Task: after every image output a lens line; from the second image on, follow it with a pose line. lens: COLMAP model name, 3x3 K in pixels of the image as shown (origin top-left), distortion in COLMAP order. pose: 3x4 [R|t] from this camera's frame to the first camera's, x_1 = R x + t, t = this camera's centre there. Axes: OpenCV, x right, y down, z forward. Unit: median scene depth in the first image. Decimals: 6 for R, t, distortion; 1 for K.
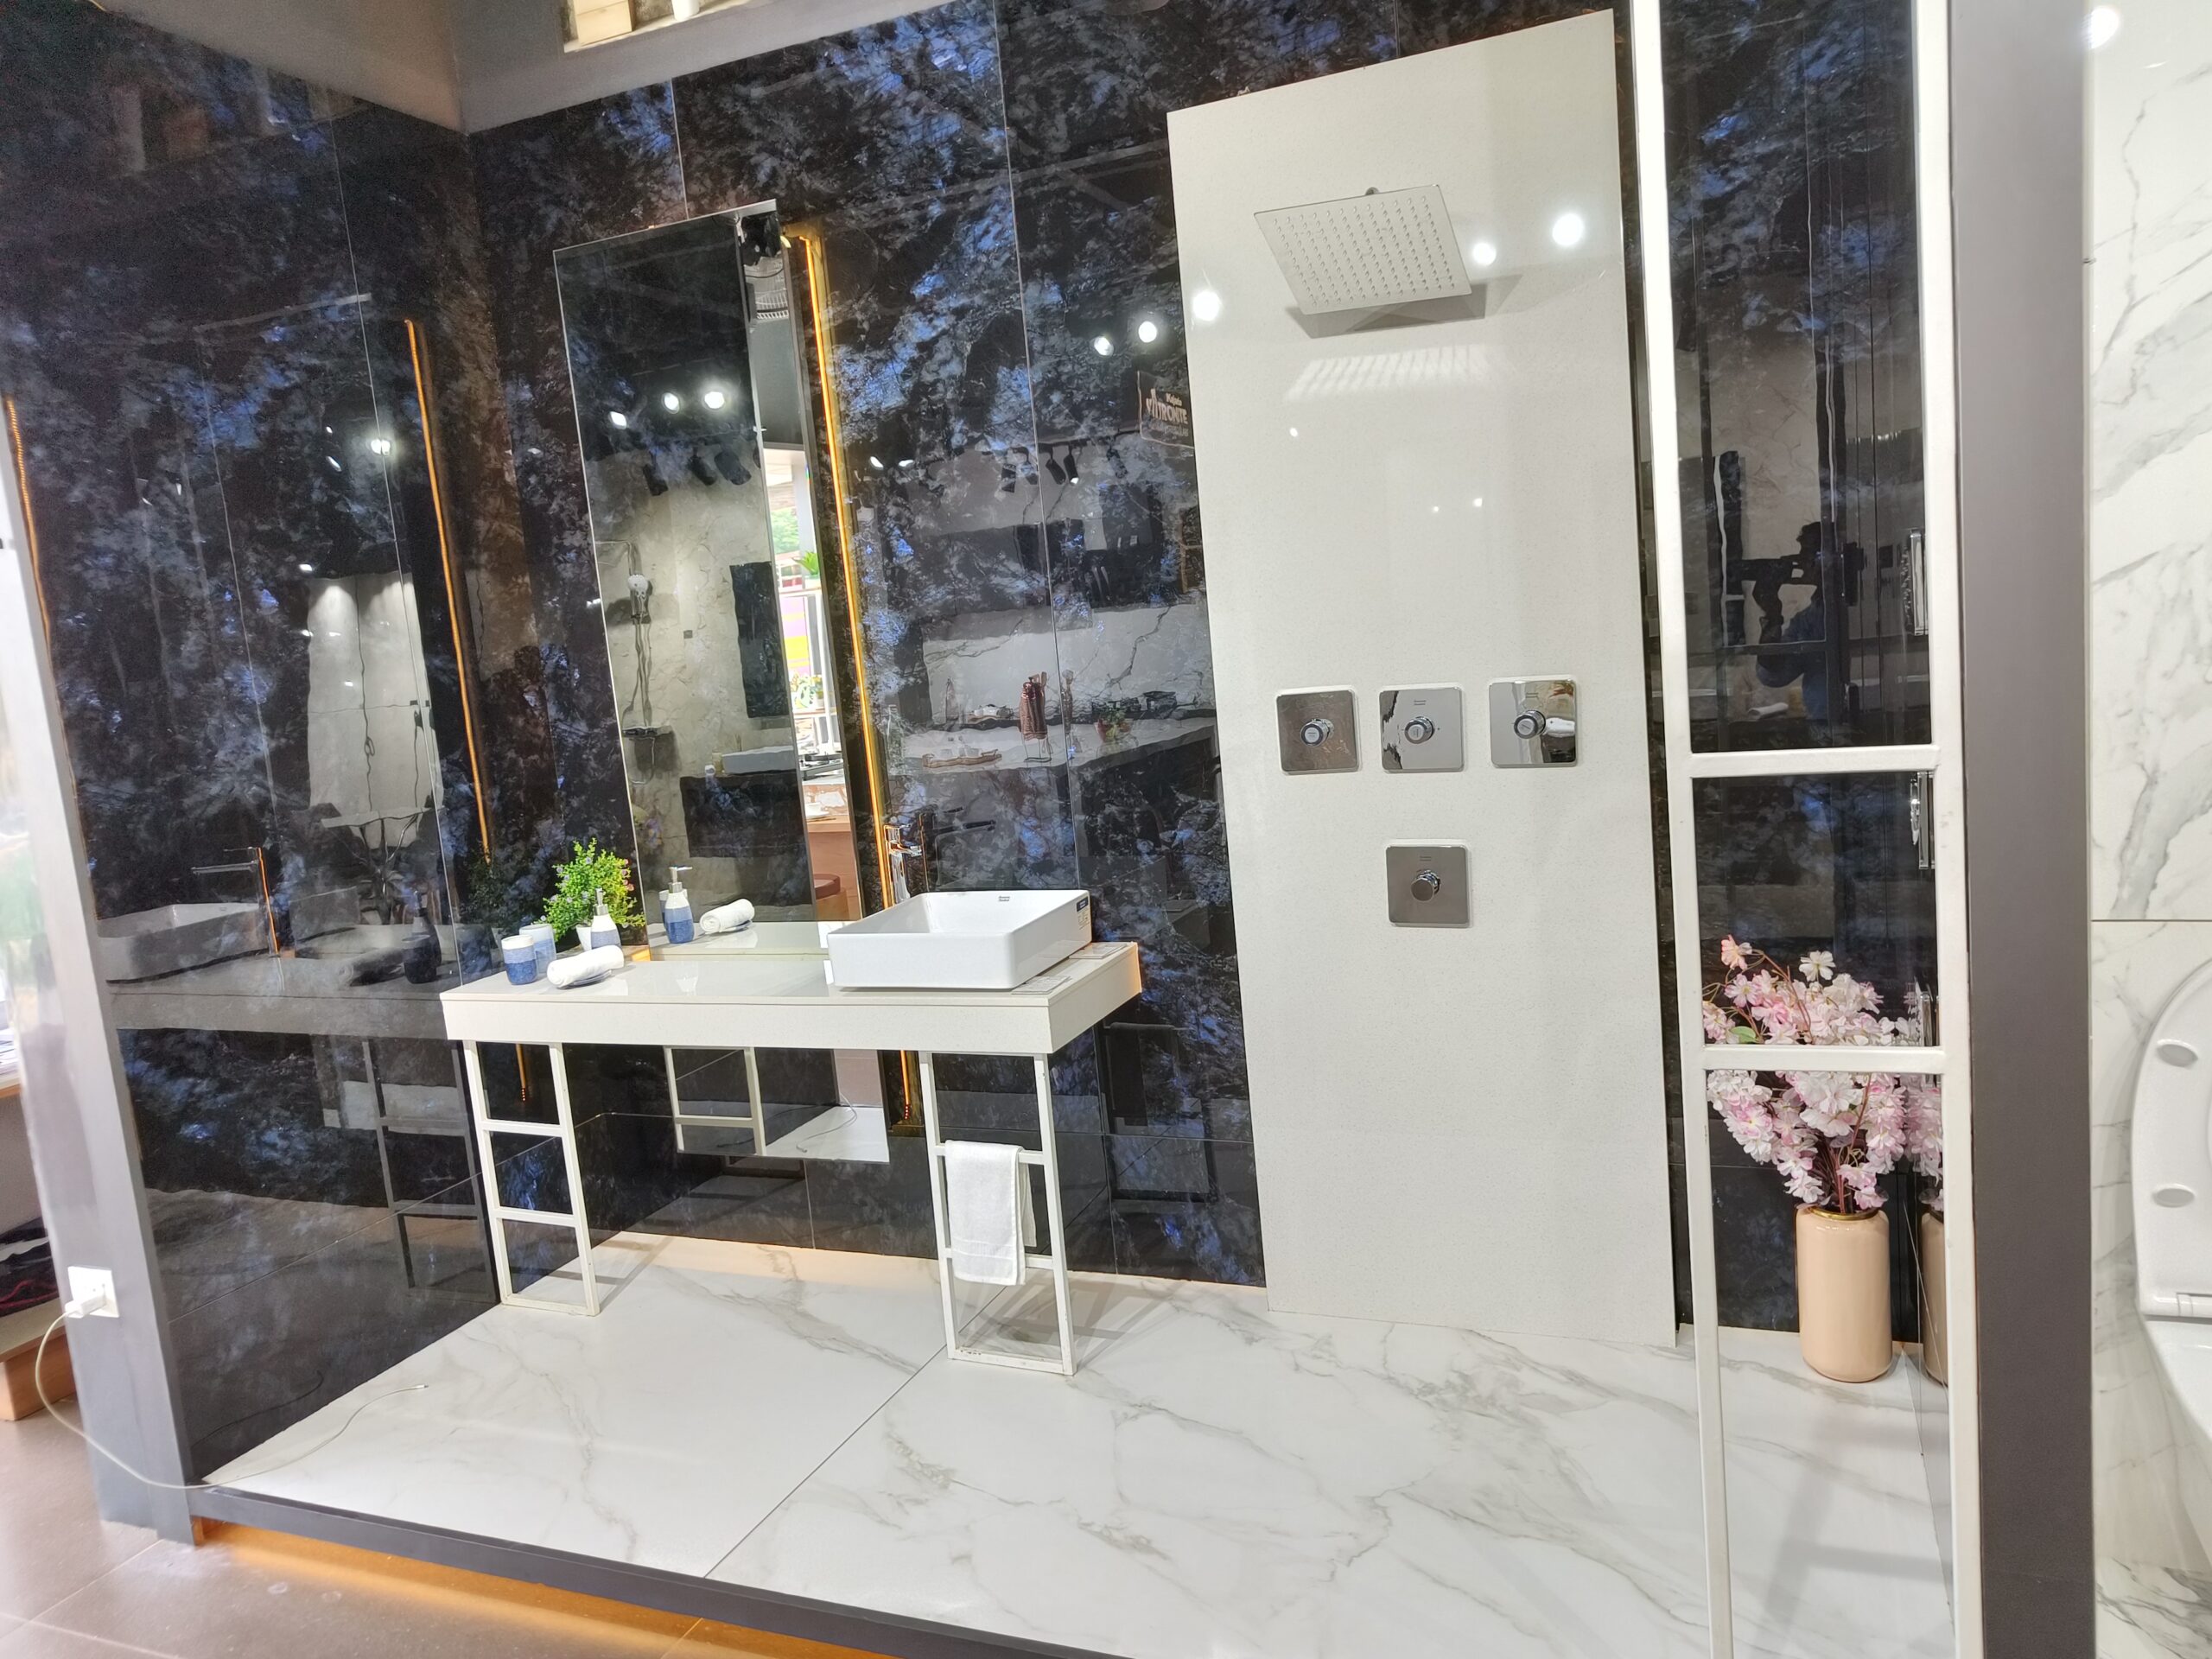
lens RADIAL K [[1531.2, 0, 1115.6], [0, 1531.2, 833.2], [0, 0, 1]] dist [0.001939, 0.009385]
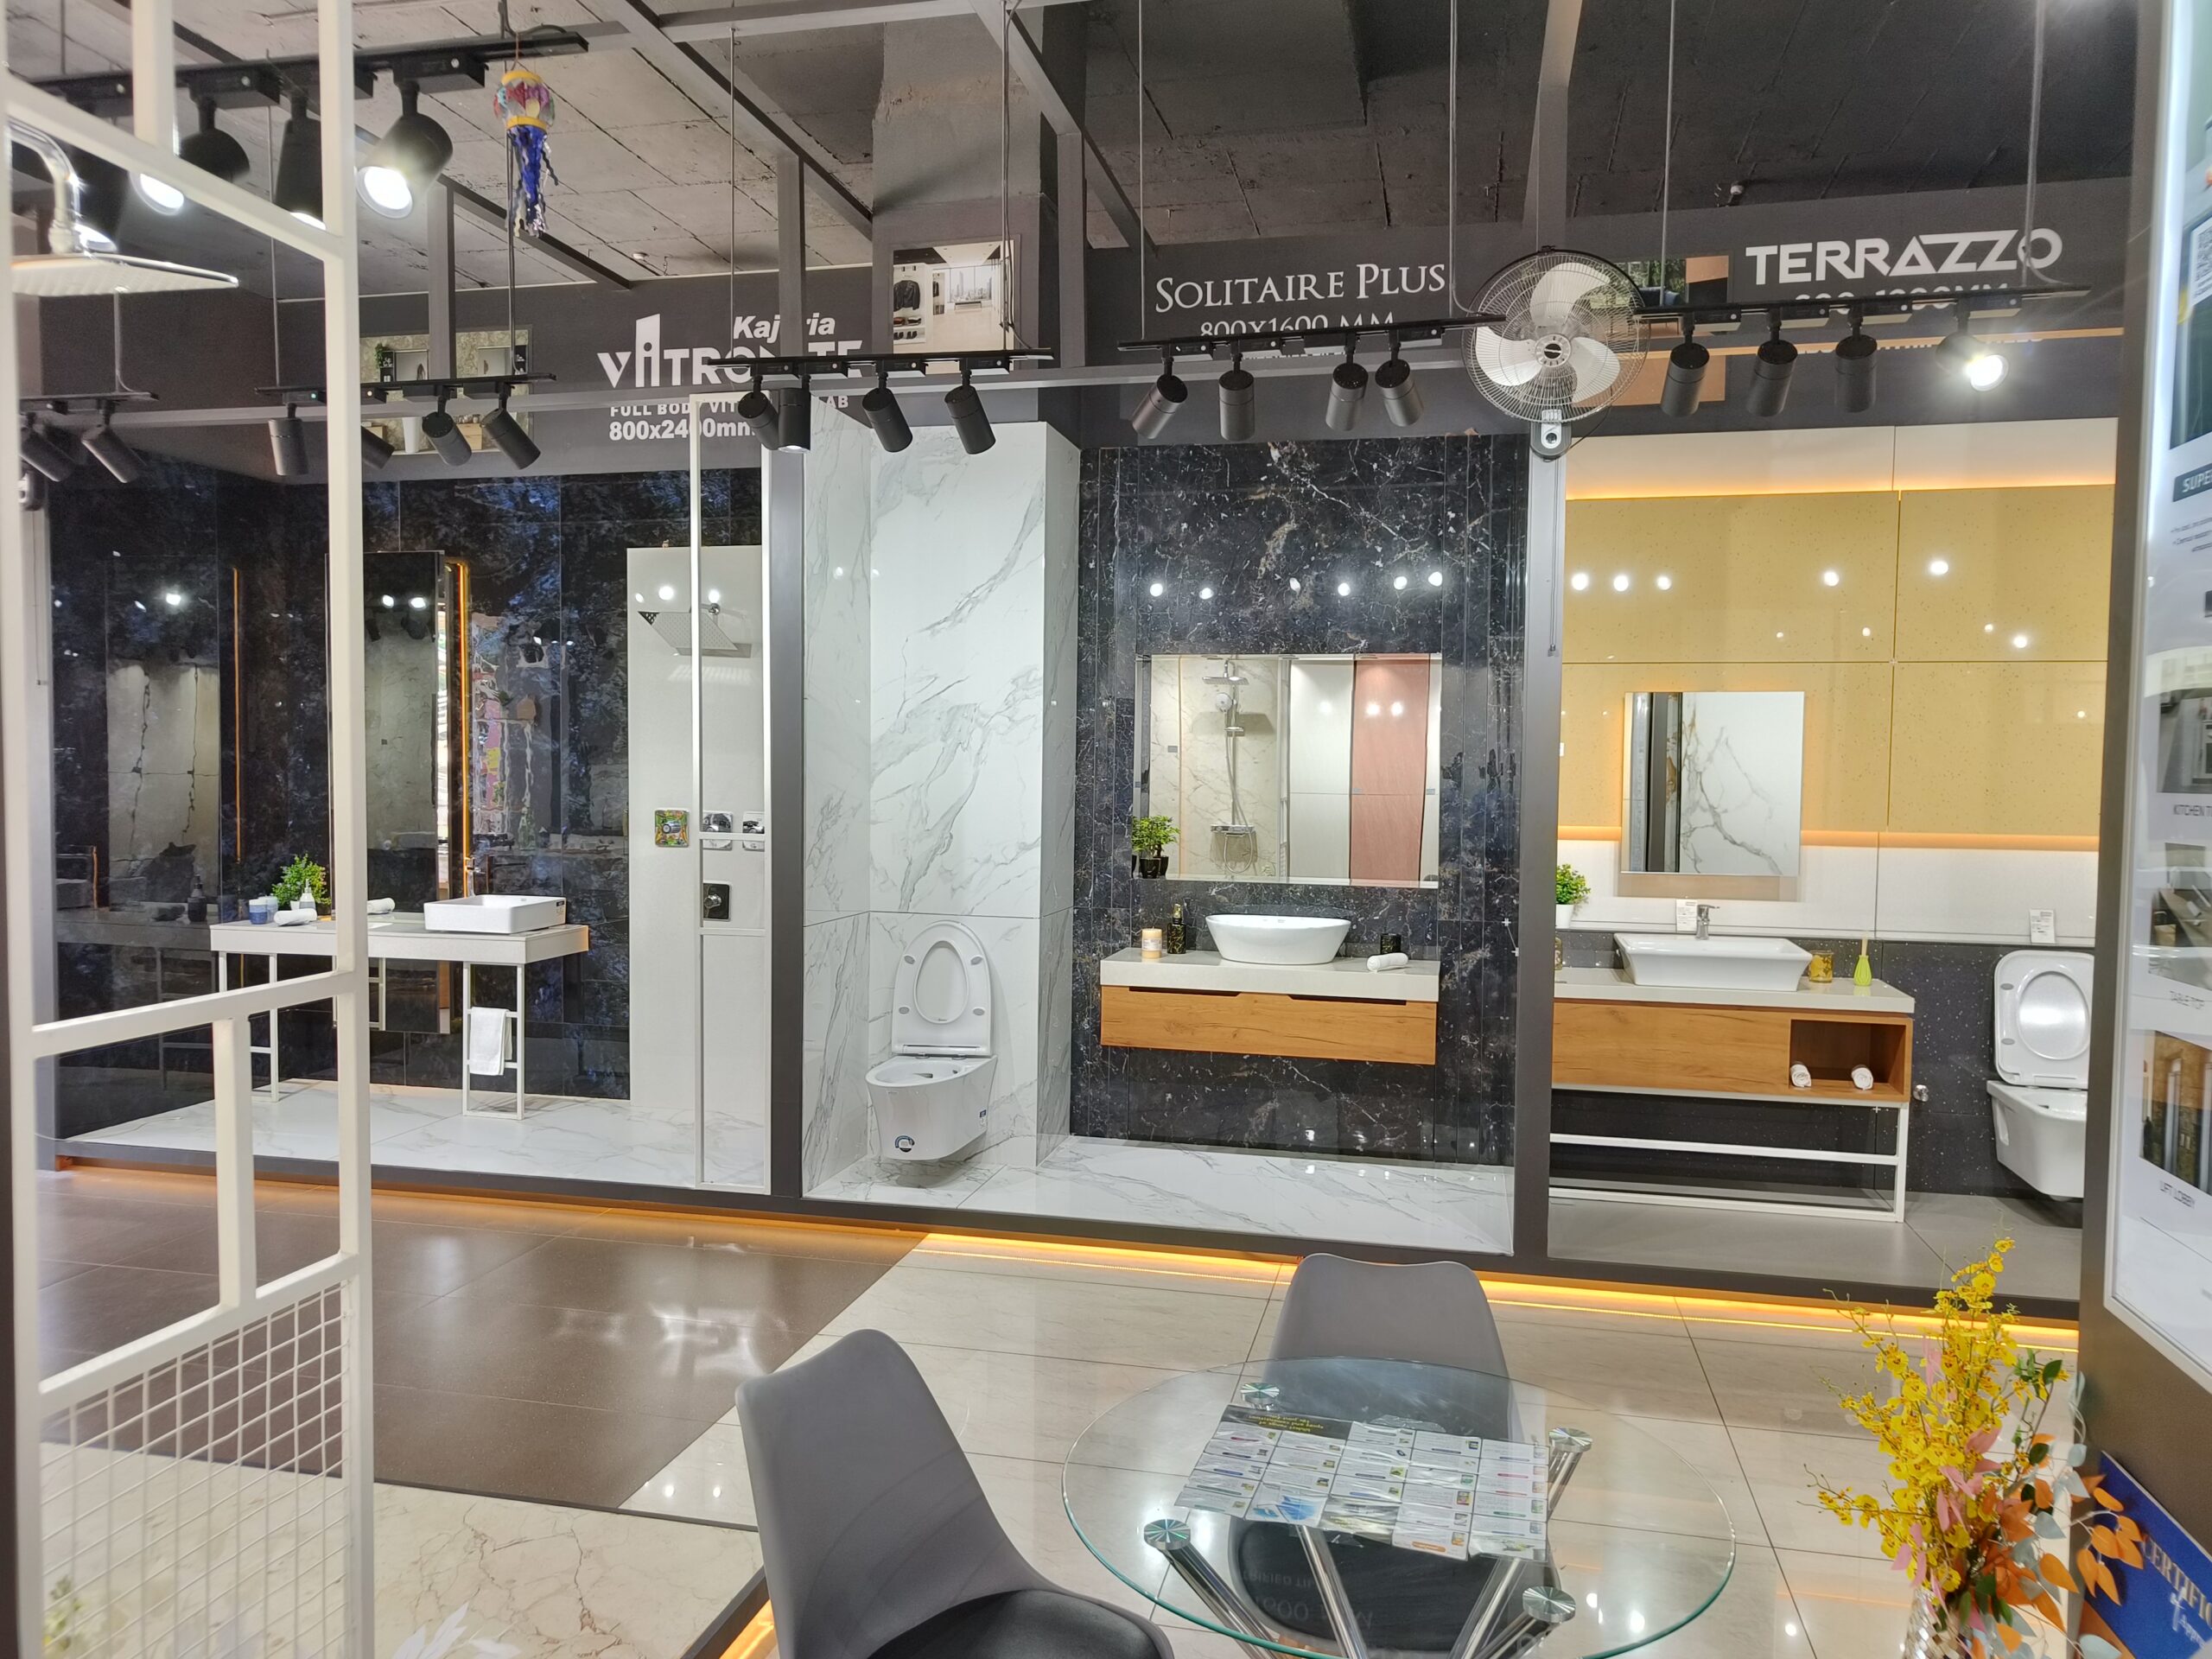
lens RADIAL K [[1531.2, 0, 1109.5], [0, 1531.2, 842.8], [0, 0, 1]] dist [0.001939, 0.009385]
pose [[0.980822, 0.093851, 0.170824, 0.342014], [-0.077733, 0.992074, -0.098724, 0.111843], [-0.178736, 0.083552, 0.980343, -1.153730]]
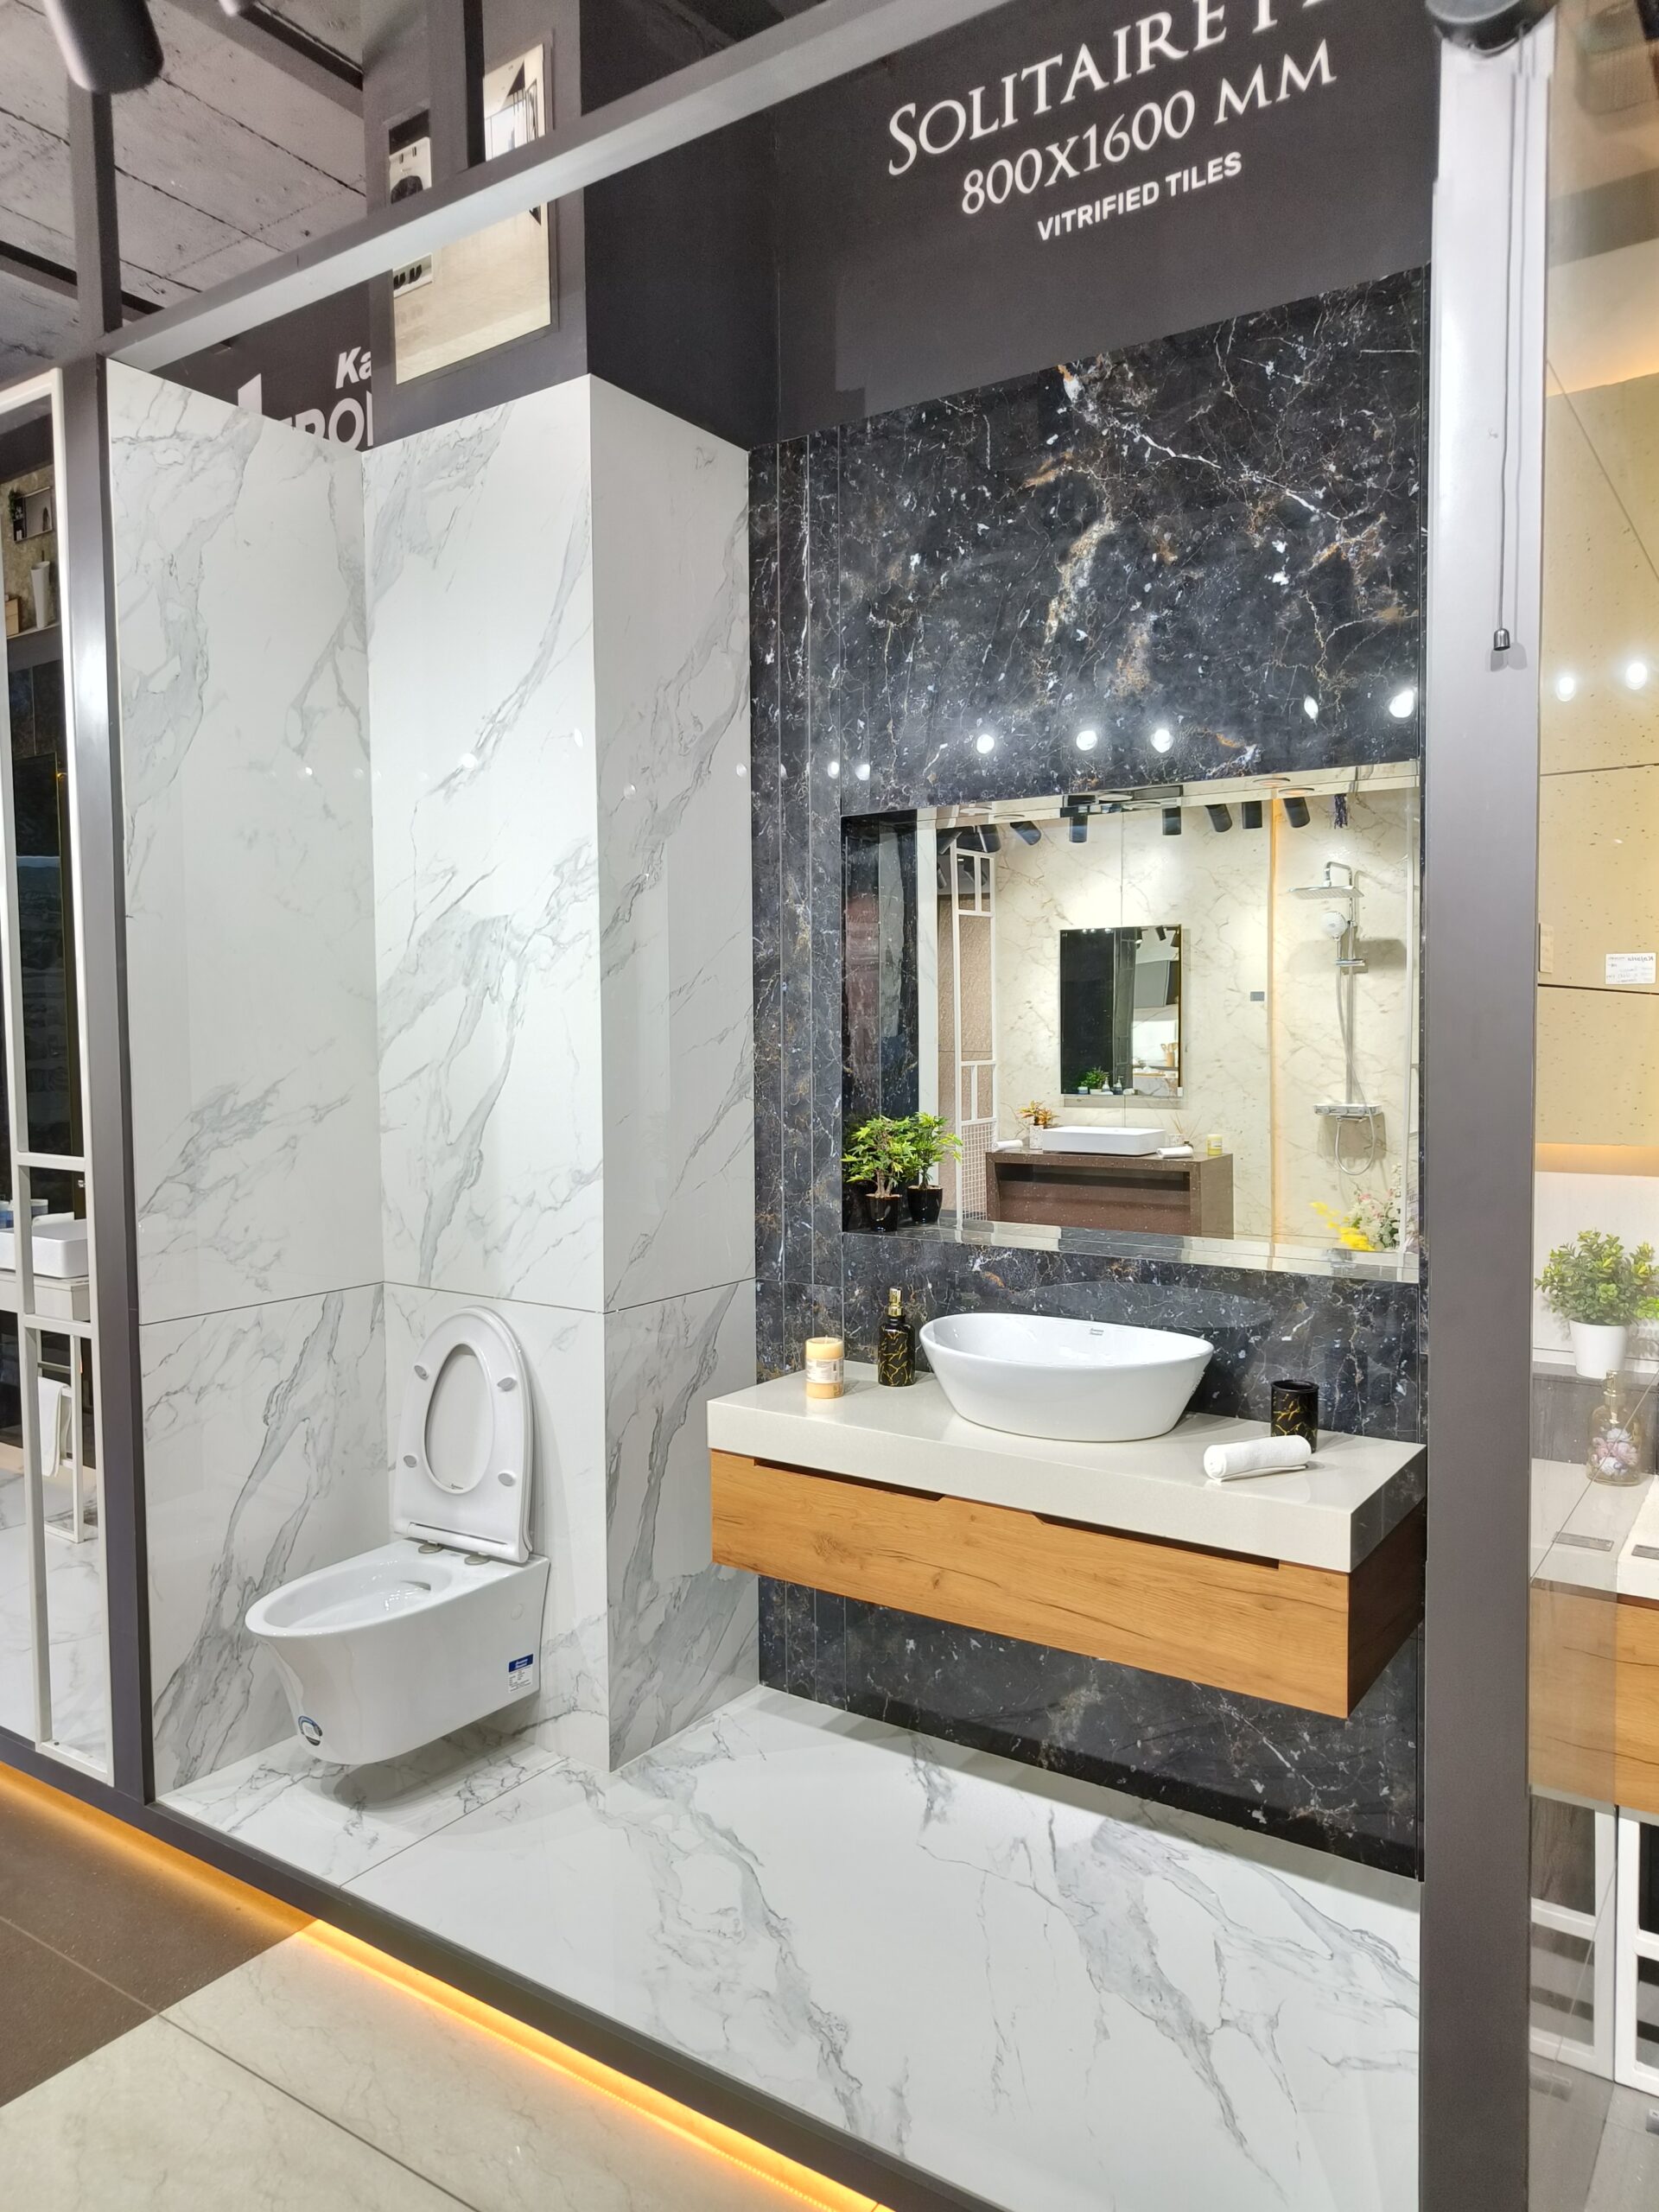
lens RADIAL K [[1531.2, 0, 844.8], [0, 1531.2, 1105.7], [0, 0, 1]] dist [0.001939, 0.009385]
pose [[0.976171, 0.092945, -0.196088, 0.880580], [-0.106894, 0.992350, -0.061775, -0.051210], [0.188846, 0.081263, 0.978638, -0.324027]]
